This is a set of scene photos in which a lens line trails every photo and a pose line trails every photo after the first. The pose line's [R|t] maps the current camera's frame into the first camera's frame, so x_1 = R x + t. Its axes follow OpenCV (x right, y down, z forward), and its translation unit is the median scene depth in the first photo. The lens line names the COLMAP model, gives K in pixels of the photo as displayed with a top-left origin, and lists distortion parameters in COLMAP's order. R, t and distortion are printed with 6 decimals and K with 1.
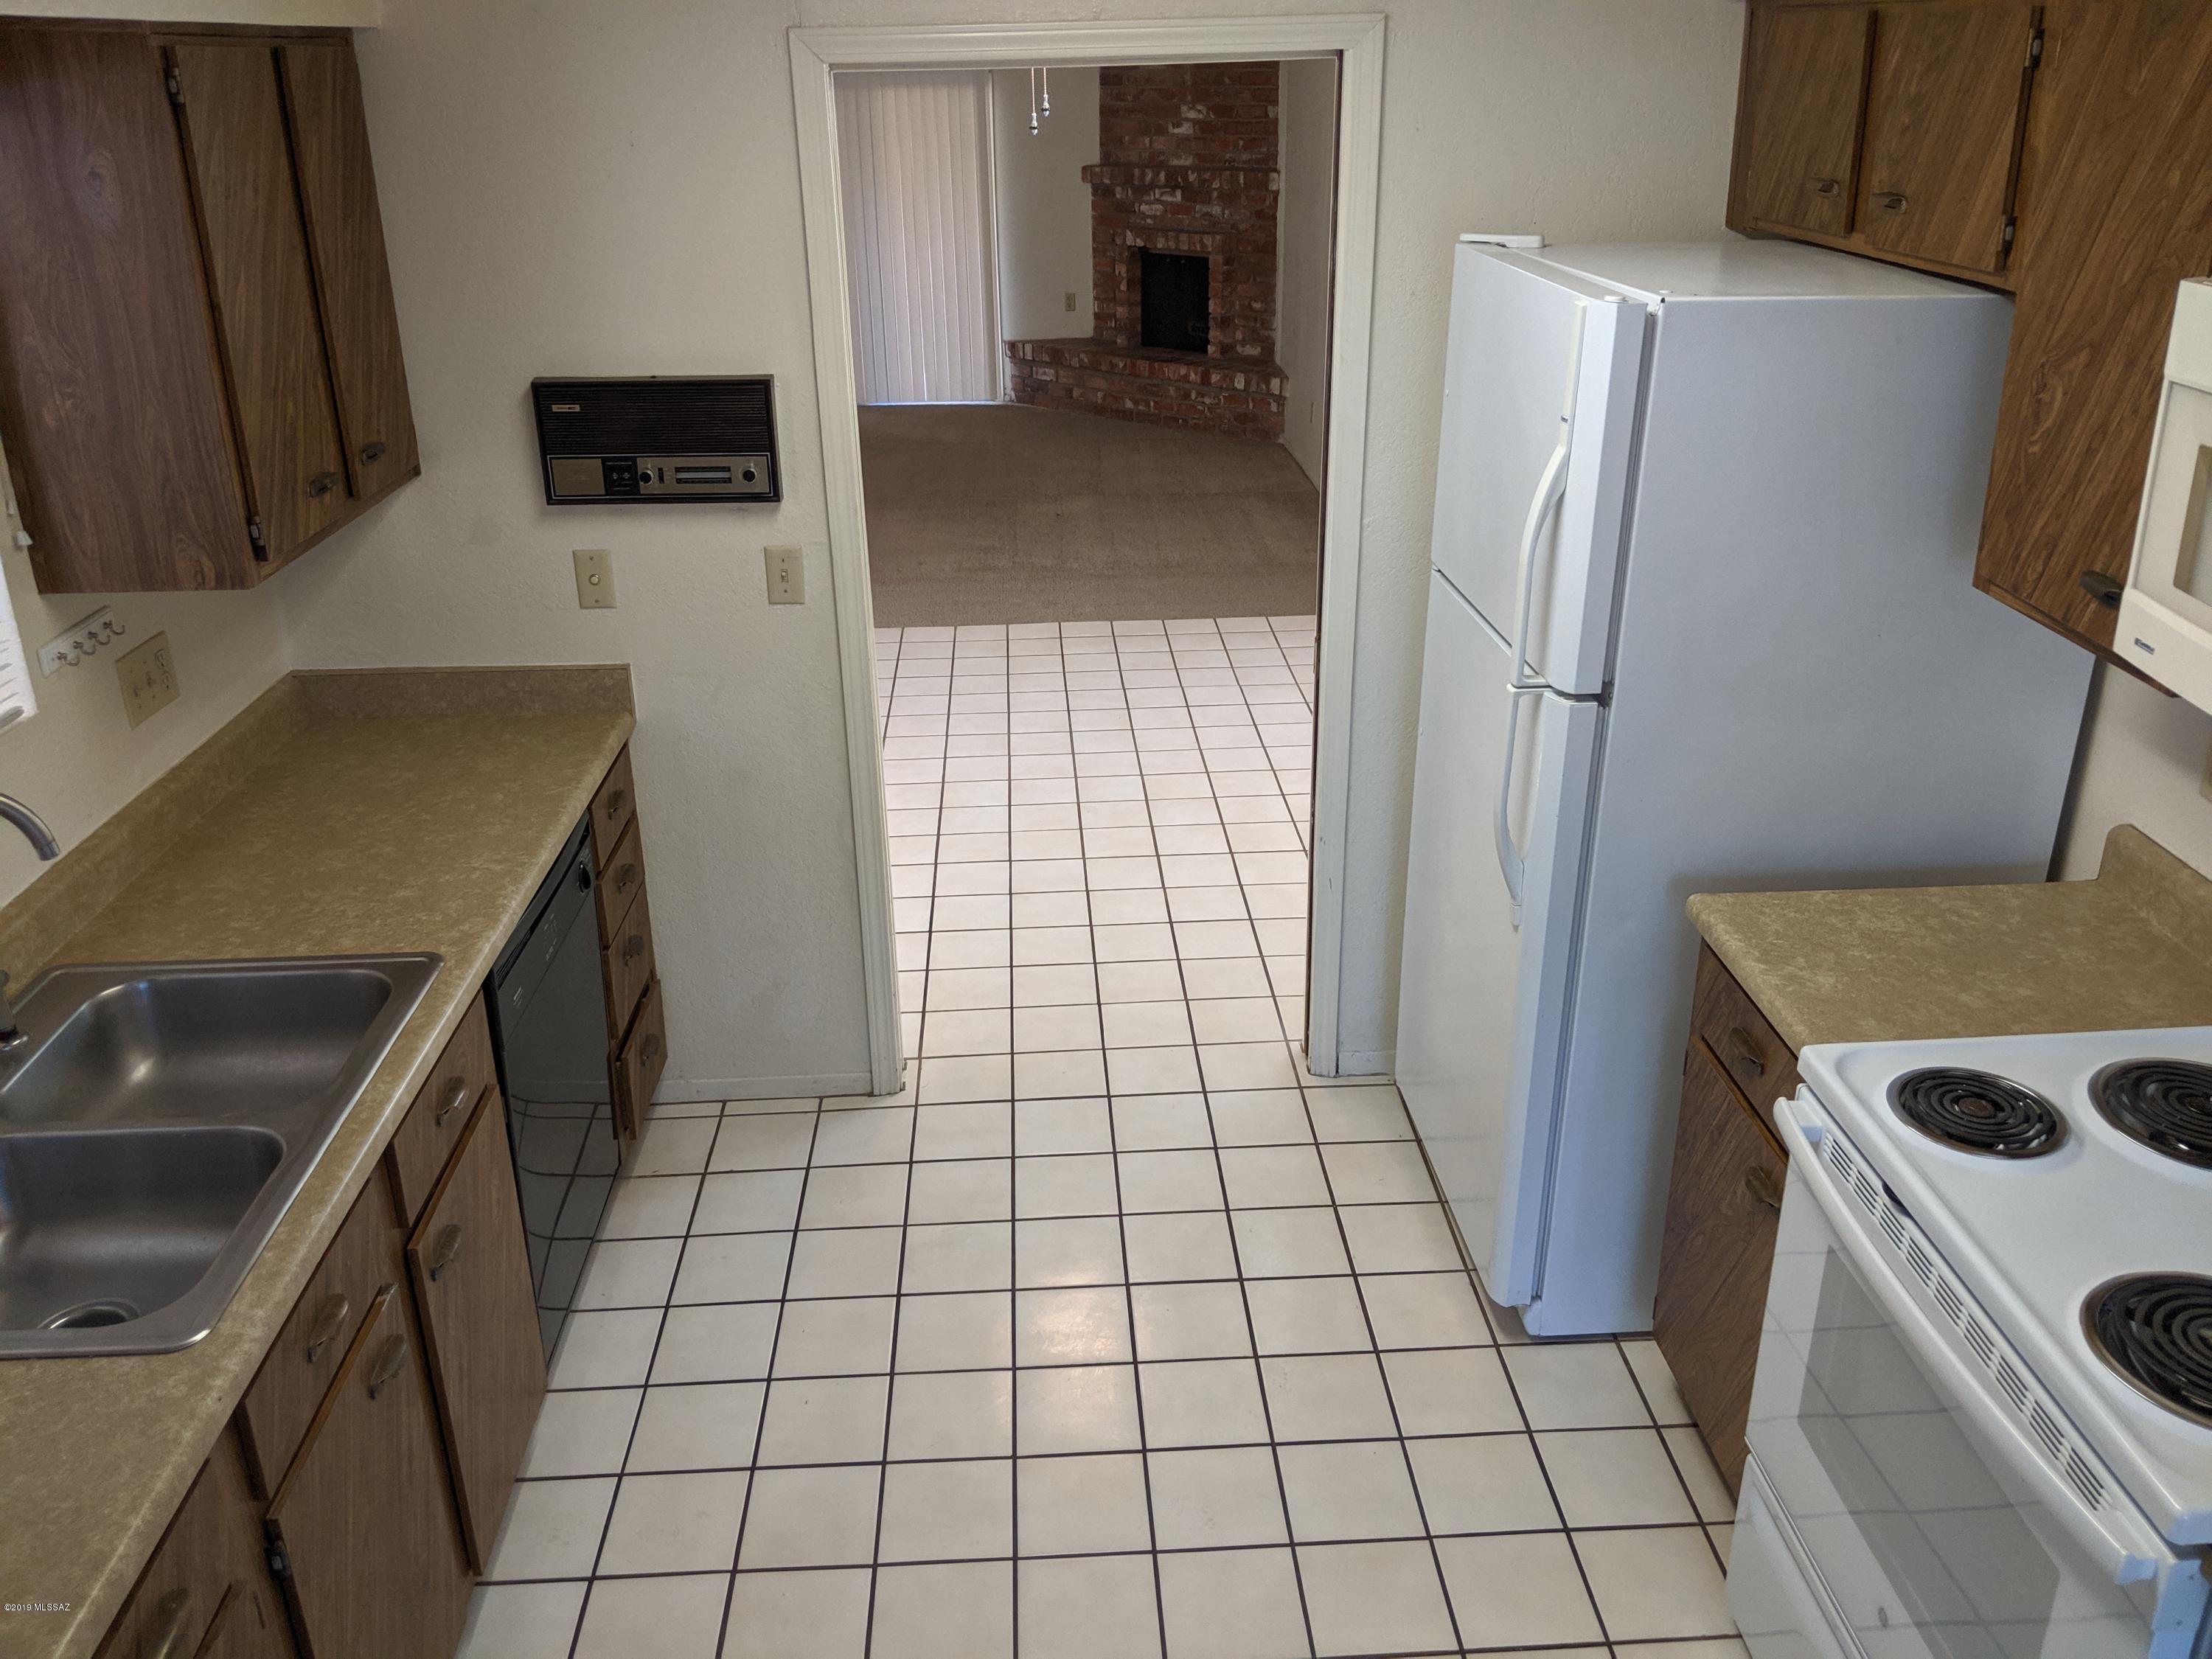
lens RADIAL K [[1765.7, 0, 1094.7], [0, 1765.7, 782.3], [0, 0, 1]] dist [0.082535, -0.139986]
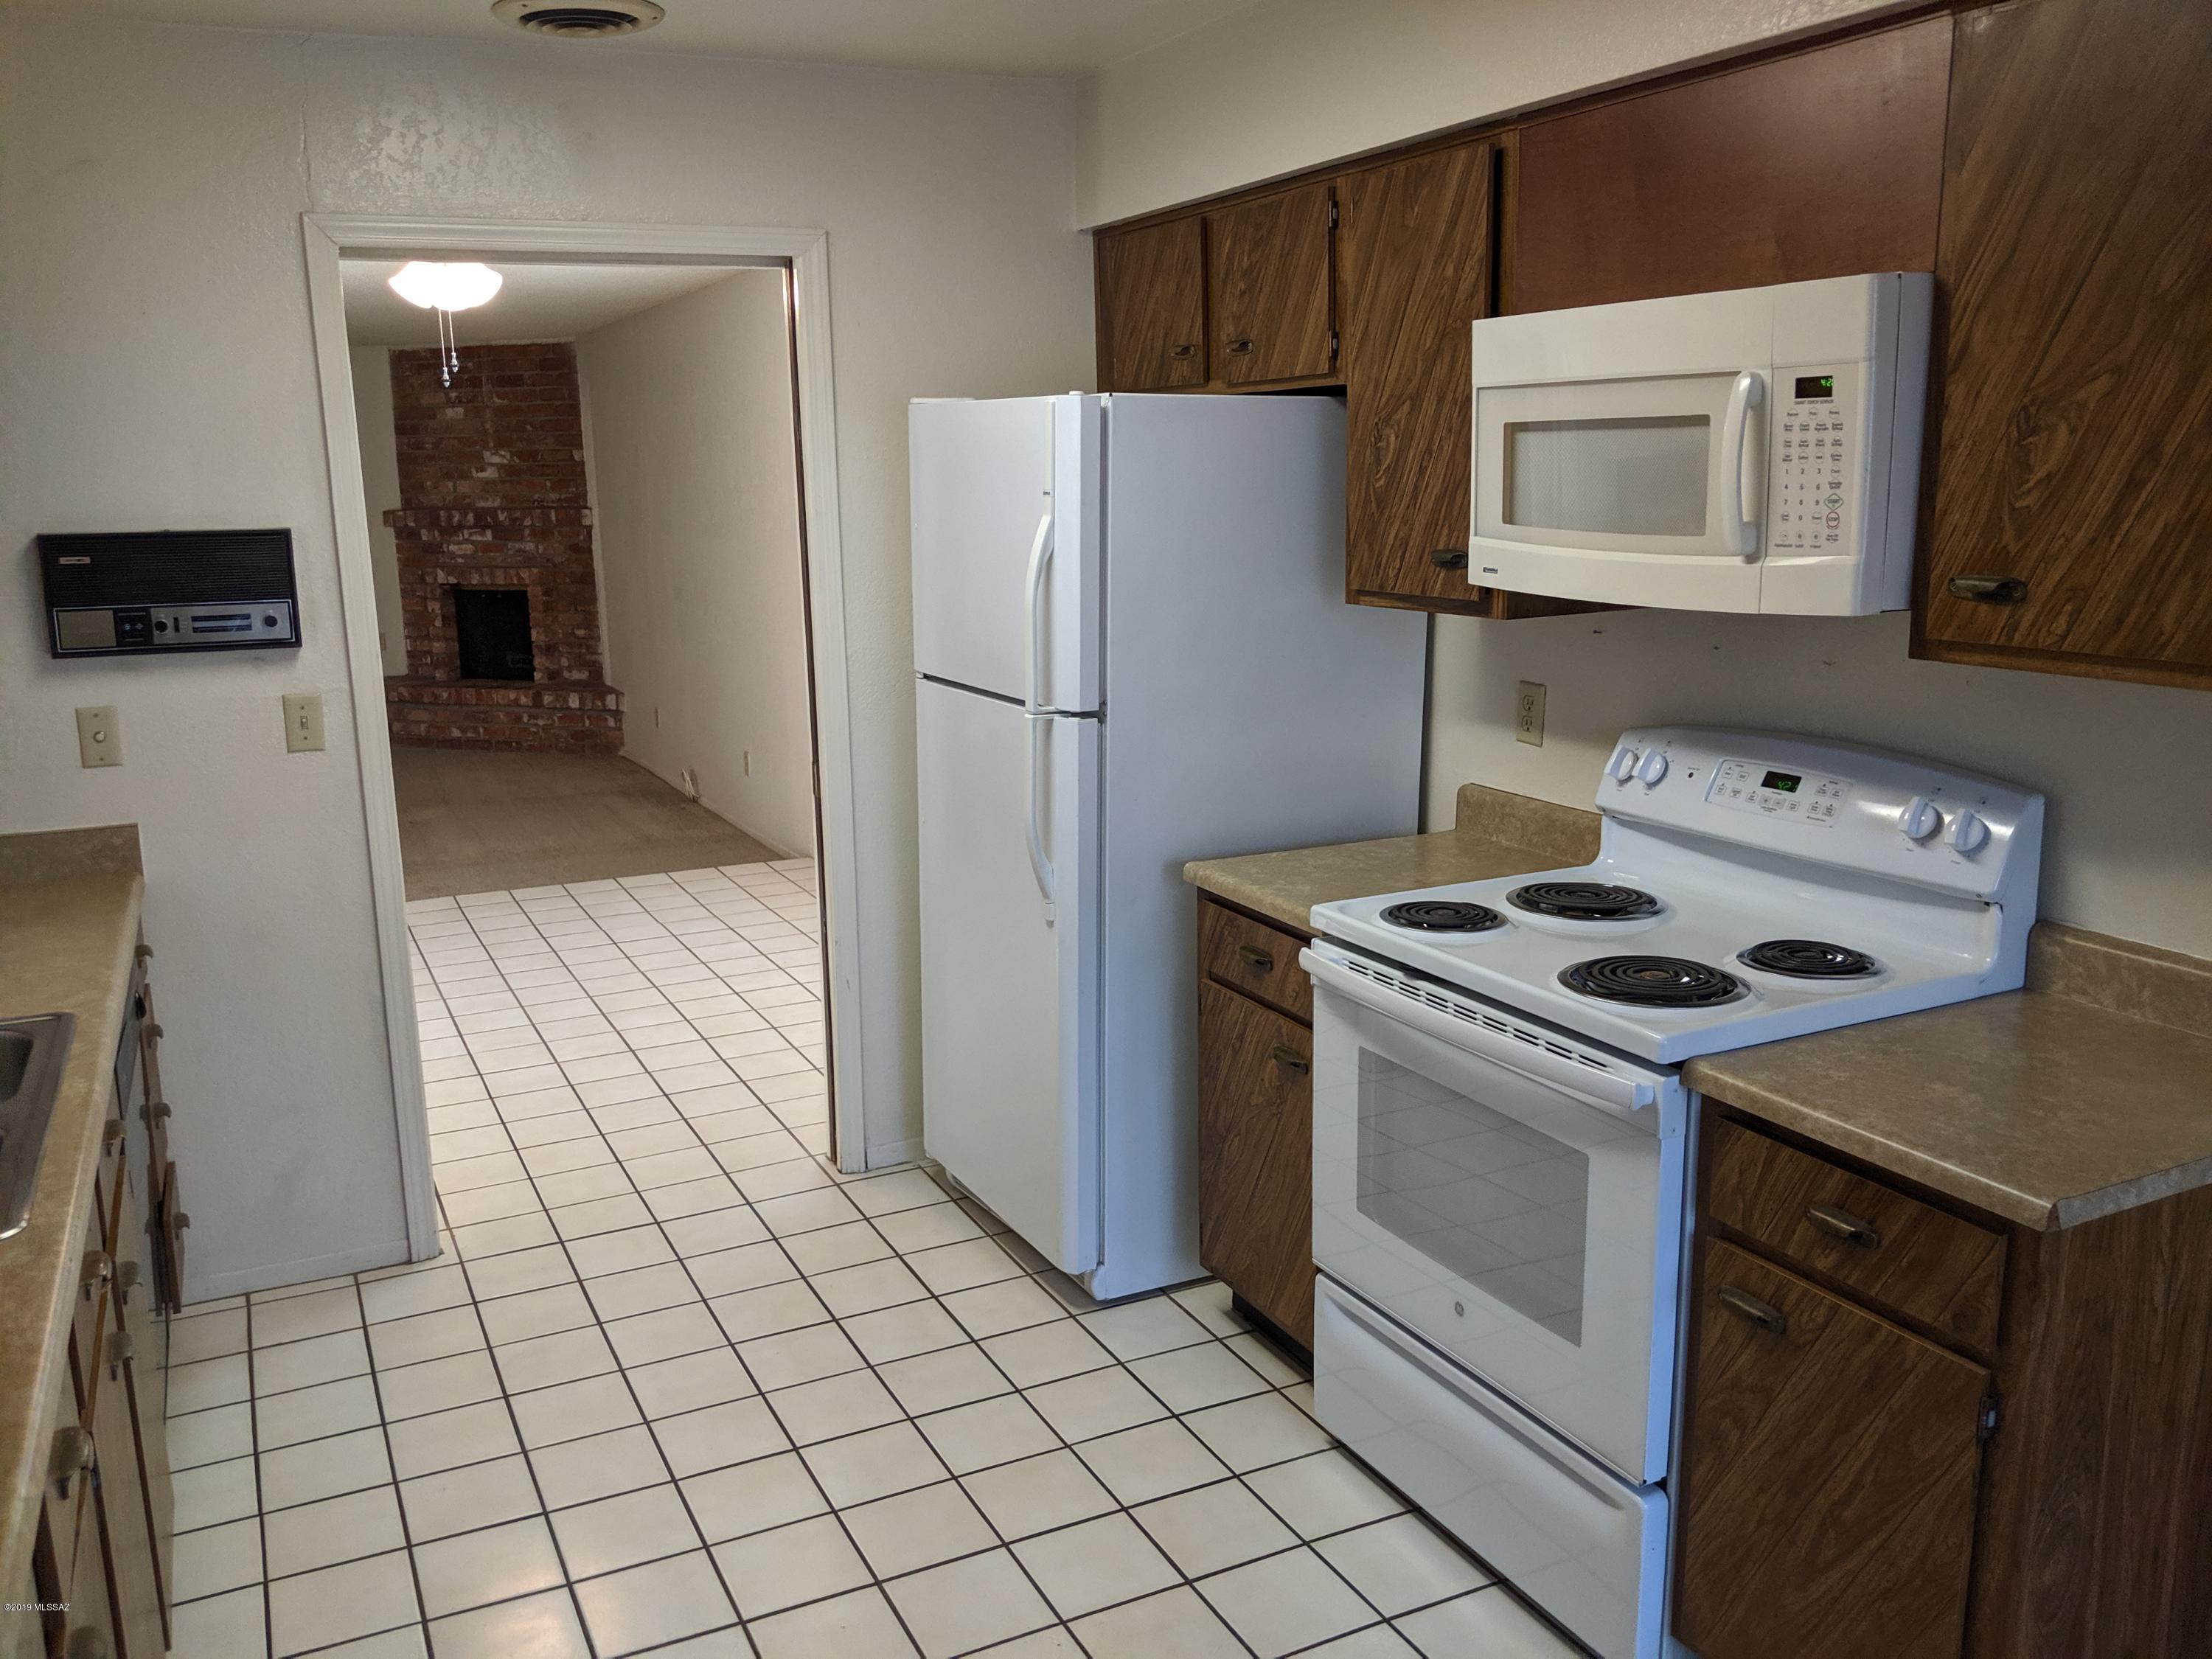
lens RADIAL K [[1772.8, 0, 1050.9], [0, 1772.8, 834.9], [0, 0, 1]] dist [0.085433, -0.169958]
pose [[0.925357, -0.079099, 0.370753, -0.169360], [0.147052, 0.976309, -0.158733, 0.179310], [-0.349414, 0.201404, 0.915066, -0.087487]]
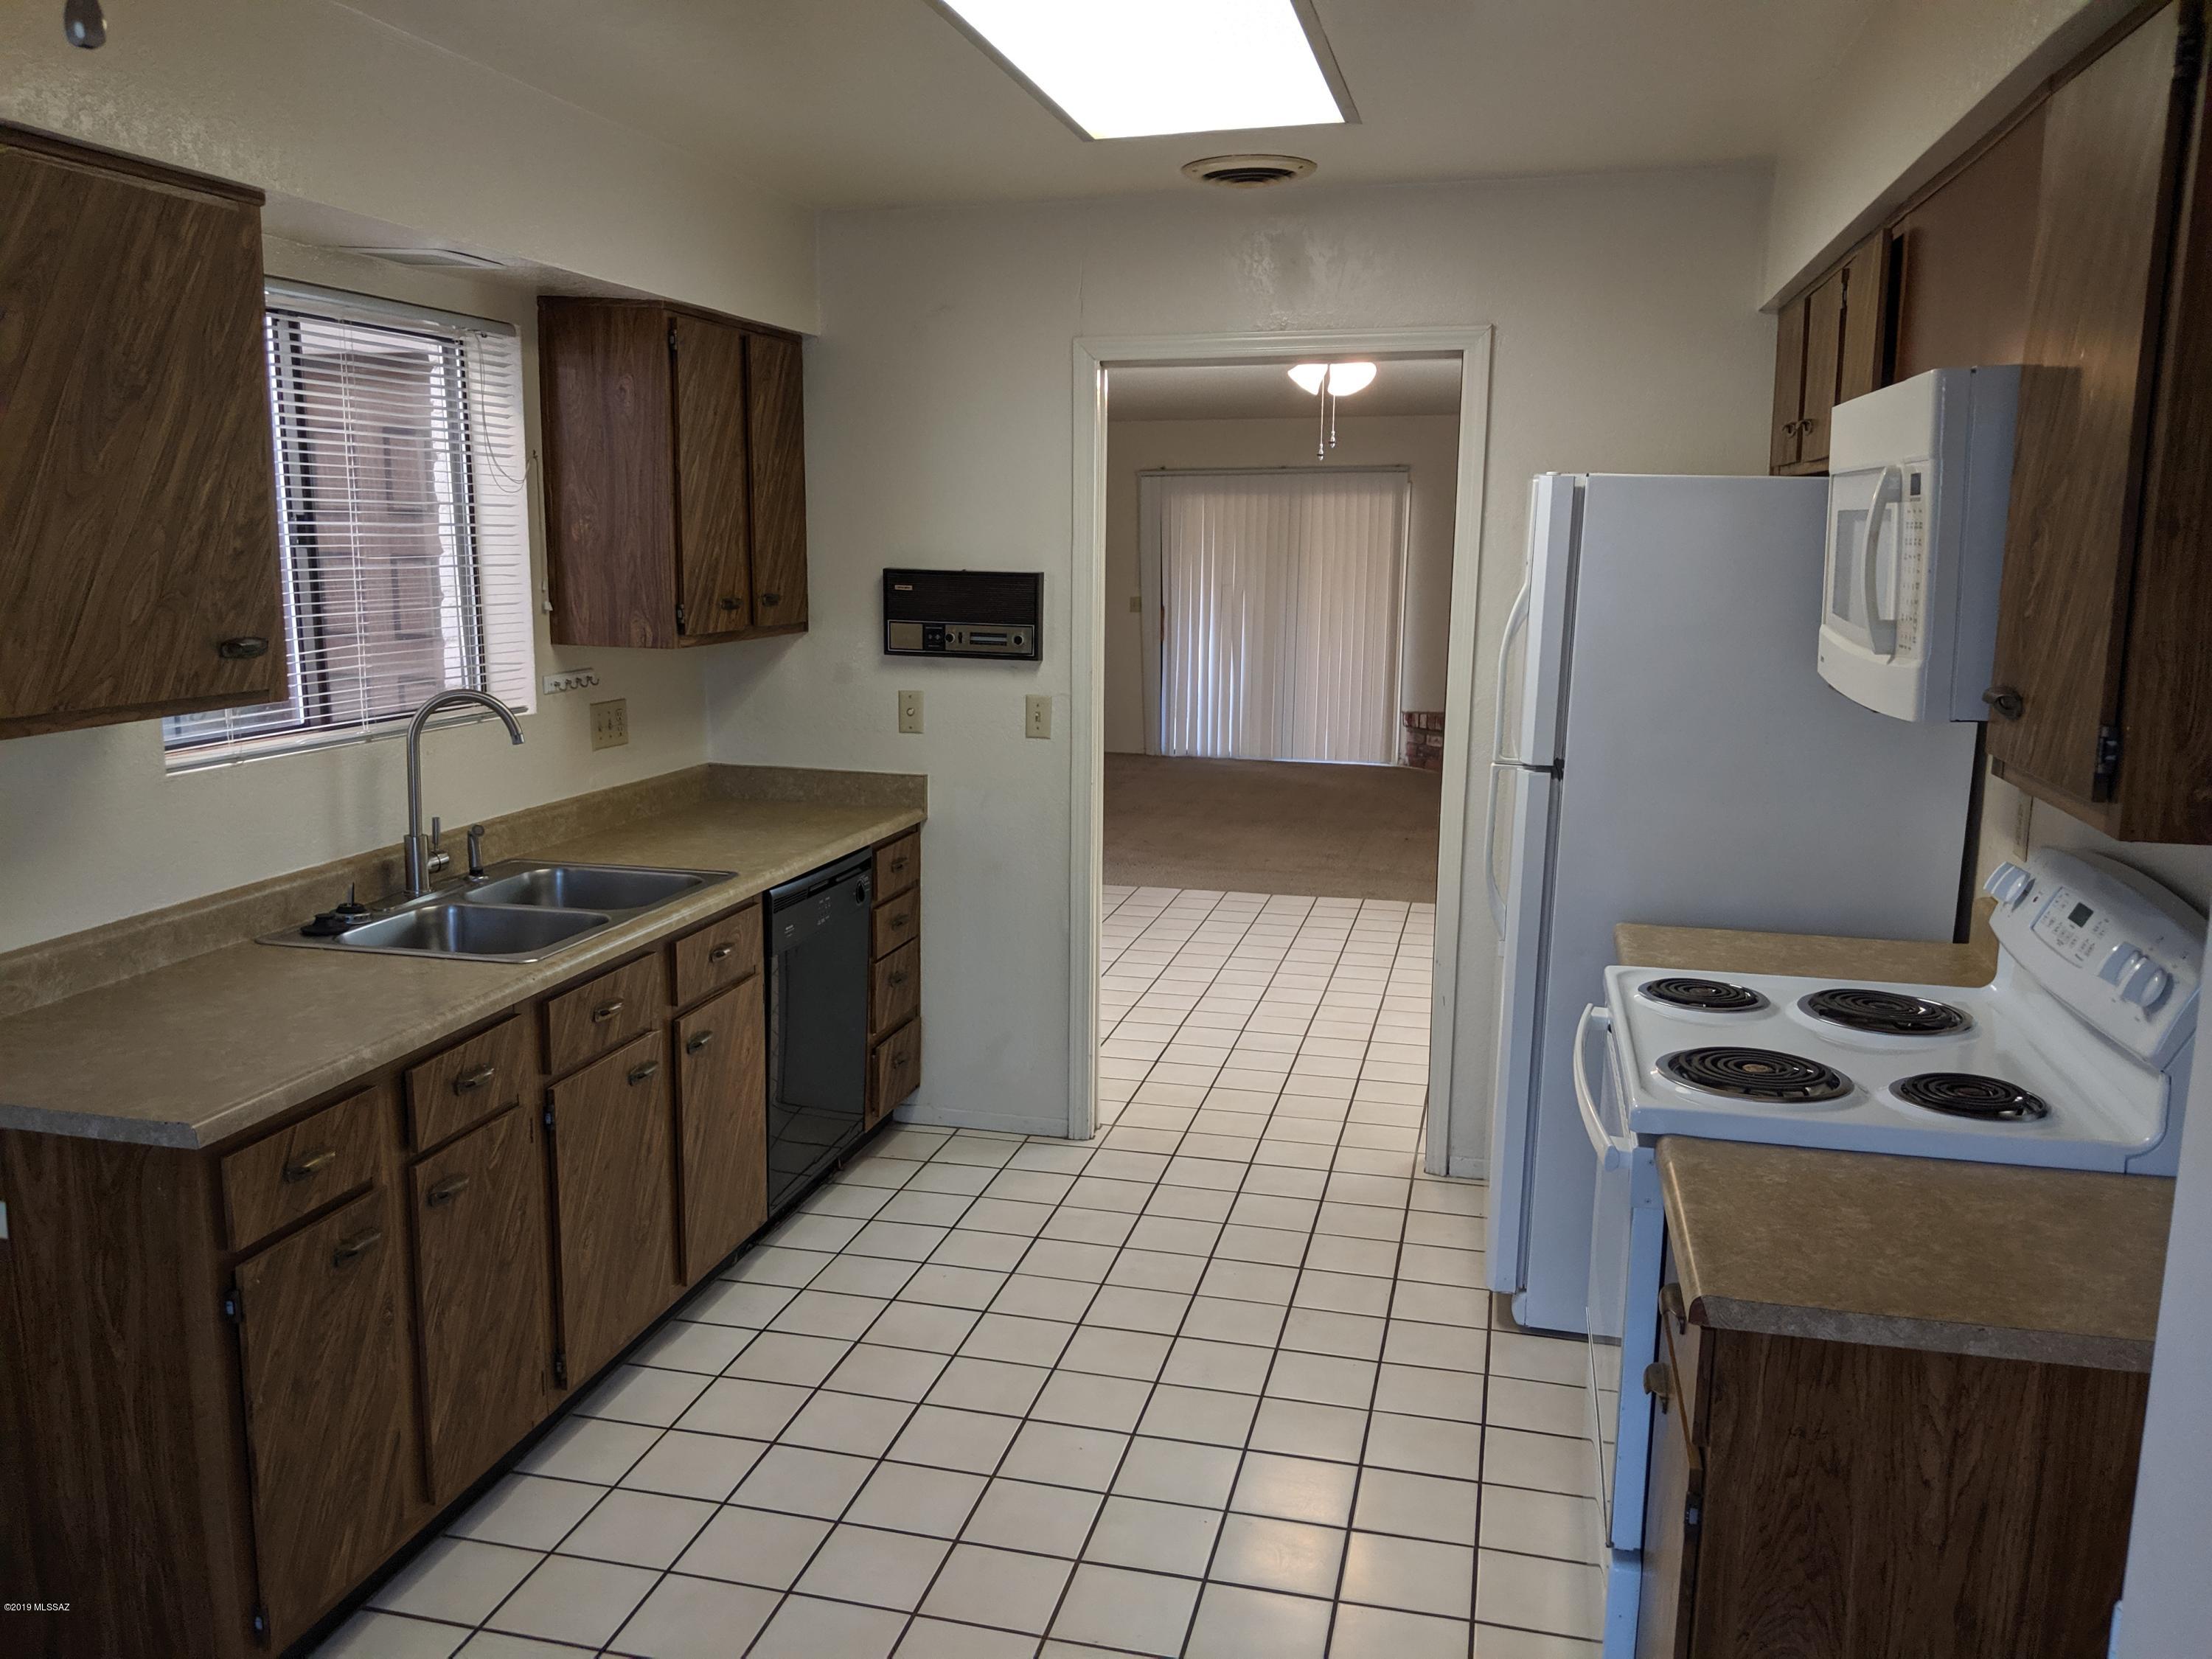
lens RADIAL K [[1740.8, 0, 1077.2], [0, 1740.8, 845.4], [0, 0, 1]] dist [0.098239, -0.177638]
pose [[0.956127, 0.075311, -0.283108, 0.251520], [-0.132261, 0.973266, -0.187776, 0.237716], [0.261398, 0.216981, 0.940526, -0.252269]]
